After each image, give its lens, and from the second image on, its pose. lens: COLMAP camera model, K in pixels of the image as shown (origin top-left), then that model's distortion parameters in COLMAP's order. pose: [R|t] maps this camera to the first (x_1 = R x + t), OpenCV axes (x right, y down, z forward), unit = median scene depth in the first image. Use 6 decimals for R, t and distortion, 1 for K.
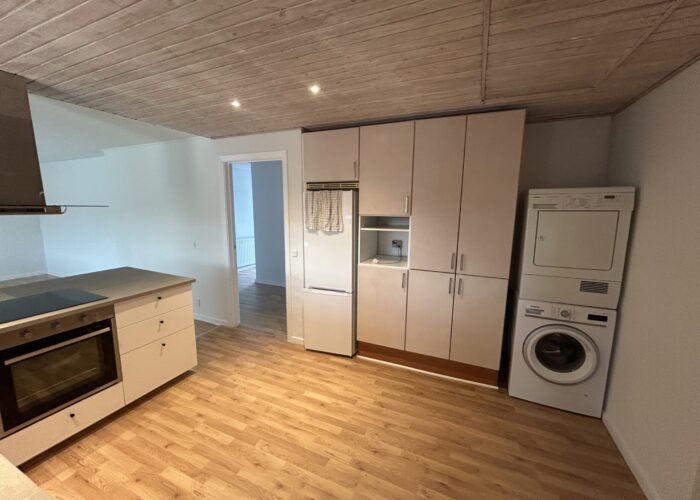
lens RADIAL K [[282.0, 0, 350.0], [0, 282.0, 250.2], [0, 0, 1]] dist [0.002027, 0.000066]
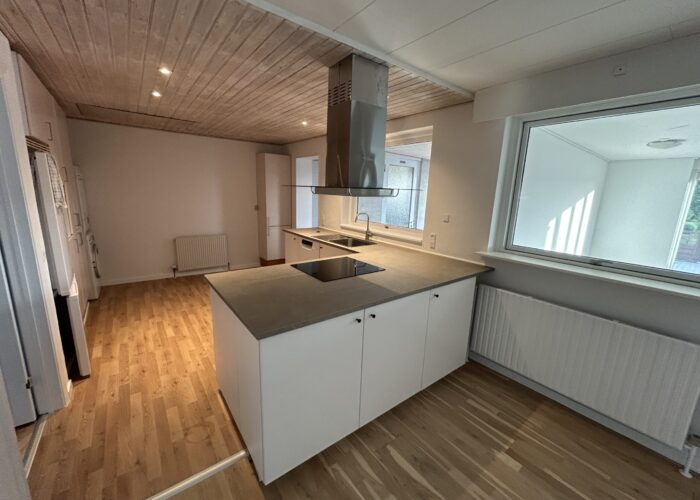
lens RADIAL K [[282.0, 0, 350.5], [0, 282.0, 250.4], [0, 0, 1]] dist [0.002027, 0.000066]
pose [[-0.884389, -0.135997, 0.446499, -1.457388], [0.026817, 0.940225, 0.339496, -0.254275], [-0.465980, 0.312220, -0.827877, 1.679695]]
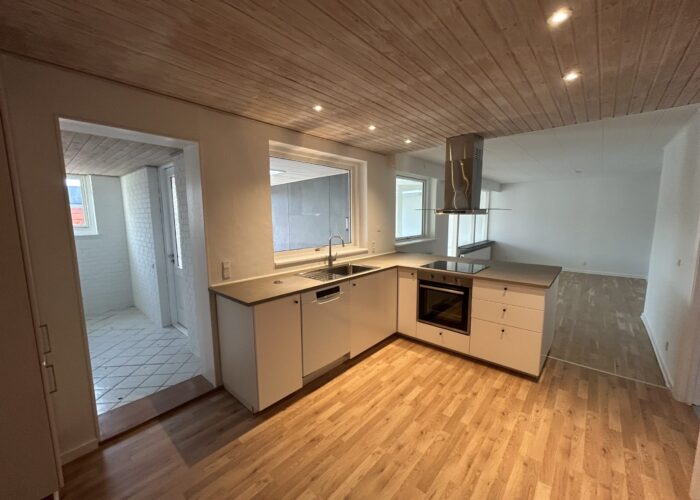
lens RADIAL K [[282.0, 0, 350.0], [0, 282.0, 251.4], [0, 0, 1]] dist [0.002027, 0.000066]
pose [[-0.294330, 0.113422, -0.948950, 0.594620], [-0.146430, 0.975857, 0.162055, -0.072824], [0.944420, 0.186652, -0.270615, 0.712853]]
